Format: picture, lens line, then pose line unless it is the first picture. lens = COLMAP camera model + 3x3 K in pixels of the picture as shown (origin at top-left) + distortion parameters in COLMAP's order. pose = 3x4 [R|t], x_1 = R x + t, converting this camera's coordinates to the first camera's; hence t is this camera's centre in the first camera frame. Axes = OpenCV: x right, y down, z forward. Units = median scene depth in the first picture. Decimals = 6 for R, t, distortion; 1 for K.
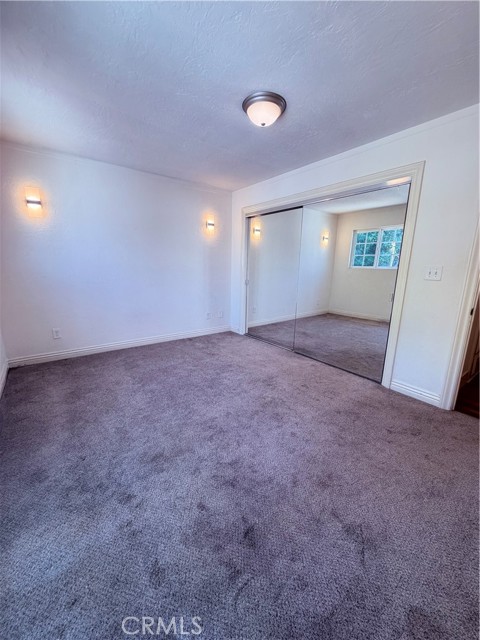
lens RADIAL K [[255.5, 0, 238.8], [0, 255.5, 320.3], [0, 0, 1]] dist [-0.004077, 0.000785]
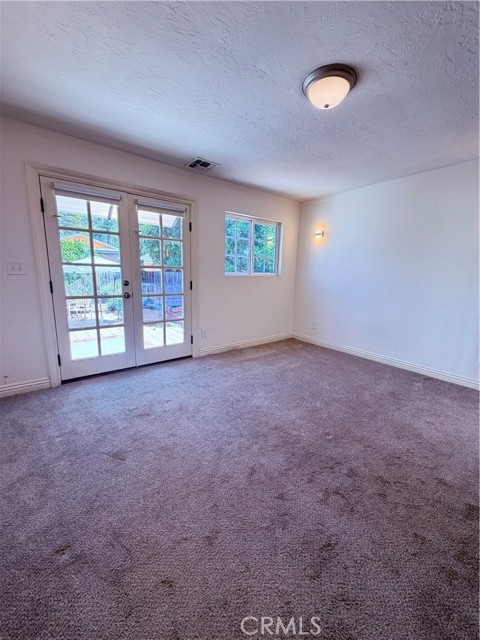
lens RADIAL K [[255.5, 0, 239.5], [0, 255.5, 318.4], [0, 0, 1]] dist [-0.004077, 0.000785]
pose [[0.007945, 0.158550, -0.987319, 0.815331], [-0.238288, 0.959207, 0.152118, -0.119818], [0.971162, 0.234058, 0.045401, 0.660603]]
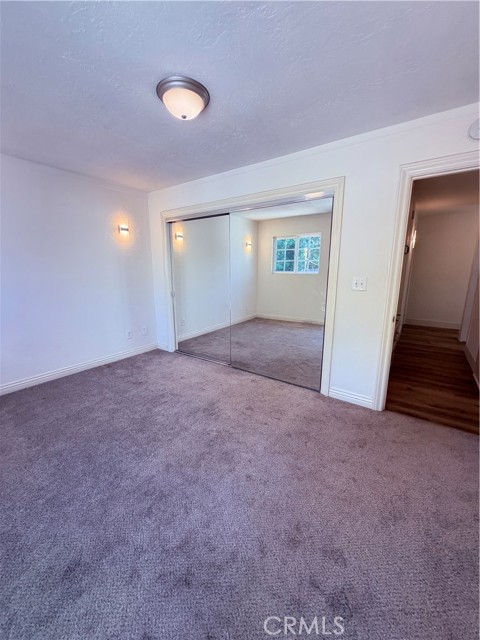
lens RADIAL K [[255.5, 0, 239.9], [0, 255.5, 320.0], [0, 0, 1]] dist [-0.004077, 0.000785]
pose [[0.953948, -0.078093, 0.289628, -0.018294], [0.080836, 0.996724, 0.002500, -0.069260], [-0.288875, 0.021027, 0.957136, 0.122856]]
